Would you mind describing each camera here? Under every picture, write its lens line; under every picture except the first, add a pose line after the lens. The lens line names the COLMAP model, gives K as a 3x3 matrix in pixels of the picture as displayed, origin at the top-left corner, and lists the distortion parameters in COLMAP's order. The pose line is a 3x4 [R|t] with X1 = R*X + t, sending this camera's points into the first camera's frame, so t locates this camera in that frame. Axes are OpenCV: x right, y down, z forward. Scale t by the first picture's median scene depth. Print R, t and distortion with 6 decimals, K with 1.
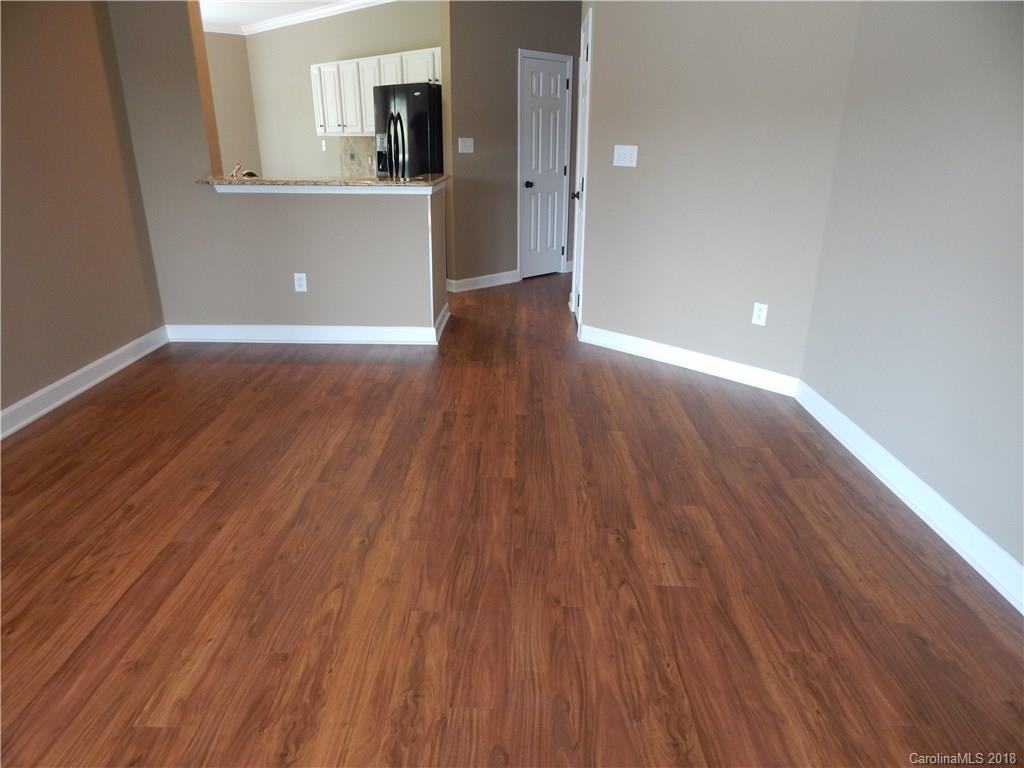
lens RADIAL K [[675.4, 0, 514.2], [0, 675.4, 364.1], [0, 0, 1]] dist [0.002116, 0.000362]
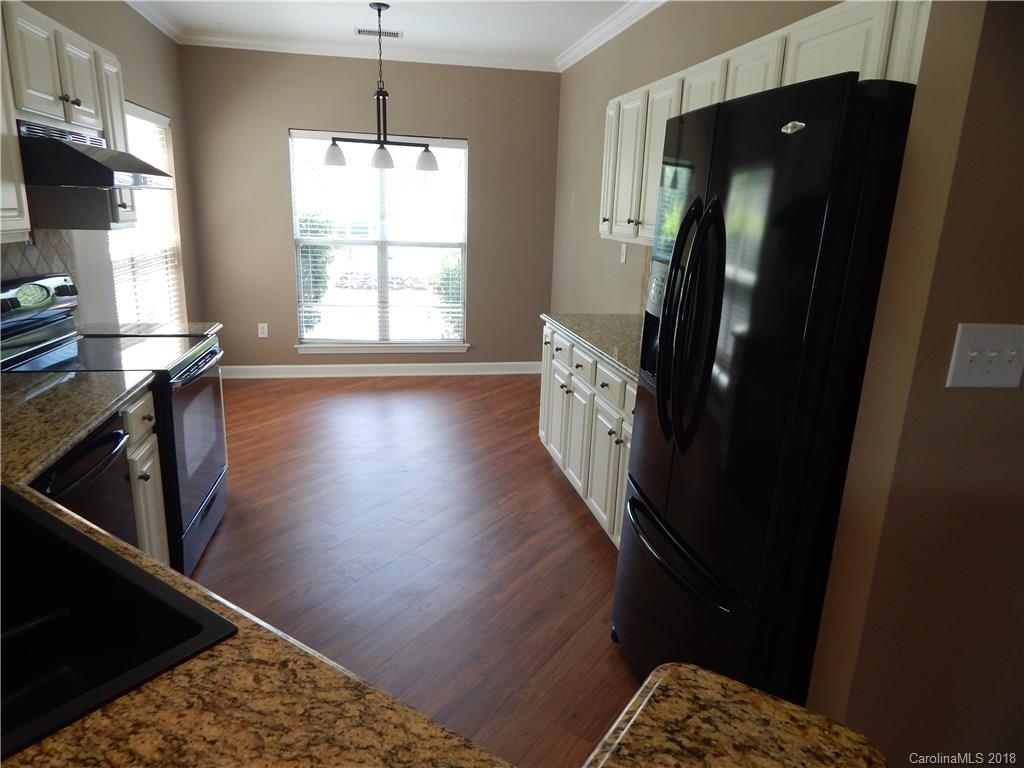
lens RADIAL K [[684.3, 0, 517.0], [0, 684.3, 383.7], [0, 0, 1]] dist [0.001150, -0.008383]
pose [[0.841521, 0.169807, -0.512843, -0.065975], [-0.212013, 0.976962, -0.024409, -0.217468], [0.496884, 0.129270, 0.858135, 0.575786]]
